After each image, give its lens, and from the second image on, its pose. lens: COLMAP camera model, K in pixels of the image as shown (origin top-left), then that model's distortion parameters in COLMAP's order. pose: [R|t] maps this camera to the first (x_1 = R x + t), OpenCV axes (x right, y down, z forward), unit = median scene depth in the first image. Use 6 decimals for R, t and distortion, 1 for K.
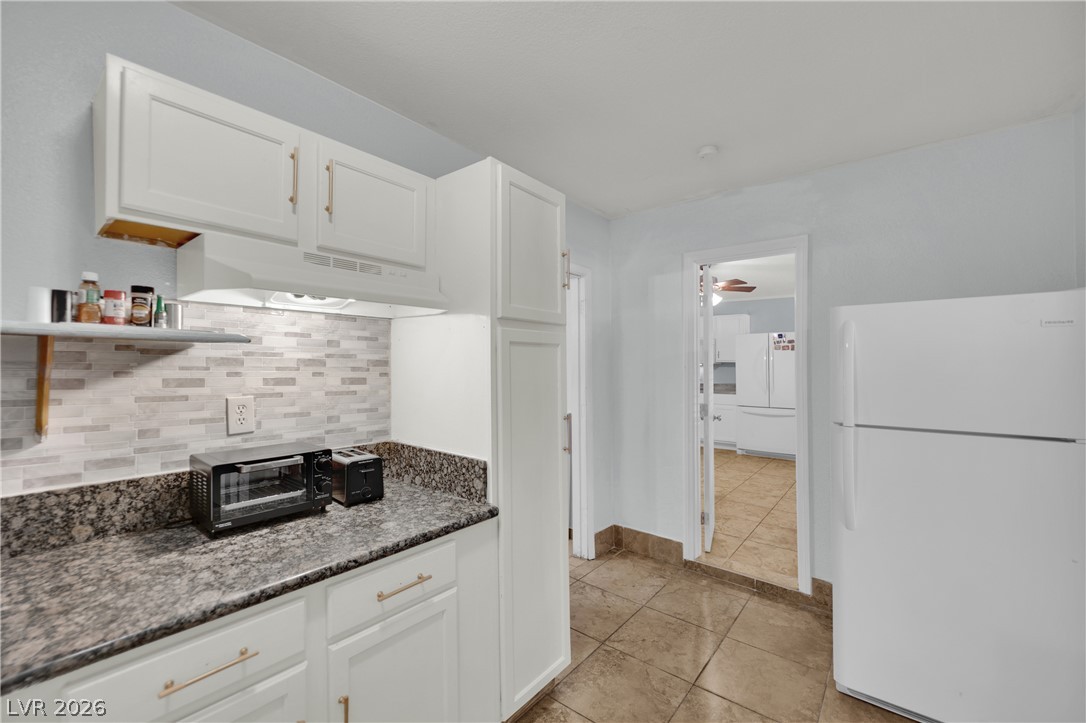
lens RADIAL K [[445.7, 0, 541.9], [0, 445.7, 362.7], [0, 0, 1]] dist [-0.019760, -0.000225]
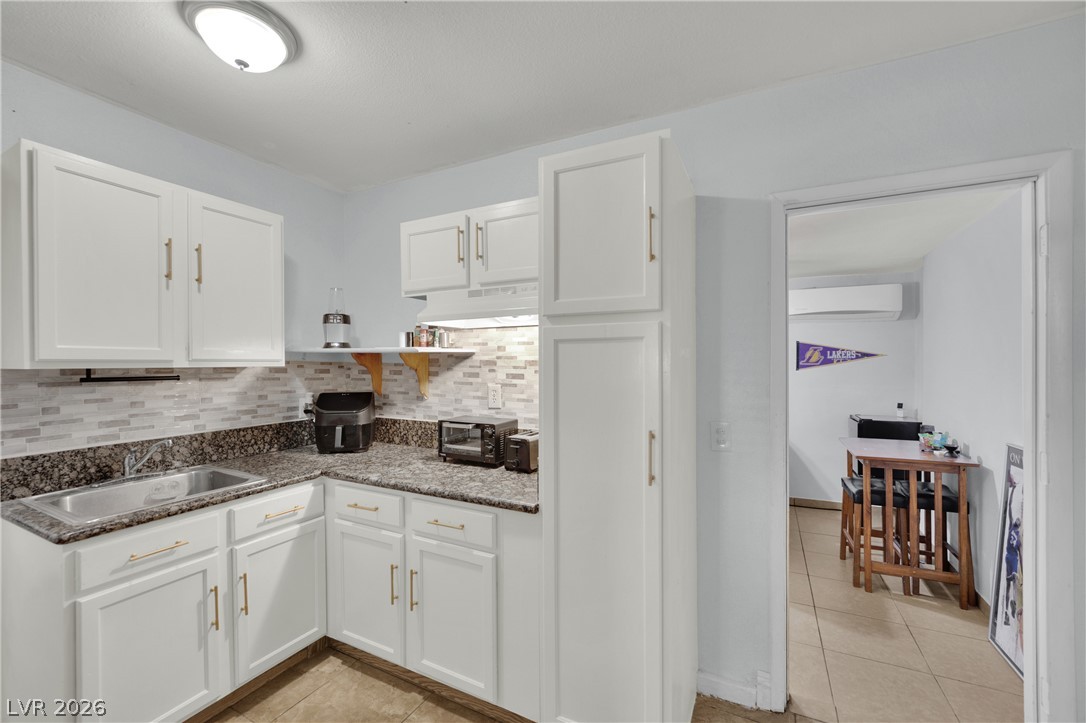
lens RADIAL K [[445.7, 0, 541.9], [0, 445.7, 362.7], [0, 0, 1]] dist [-0.019760, -0.000225]
pose [[0.199301, -0.007464, -0.979910, 0.992913], [0.003137, 0.999971, -0.006978, 0.009763], [0.979933, -0.001683, 0.199319, 0.911442]]
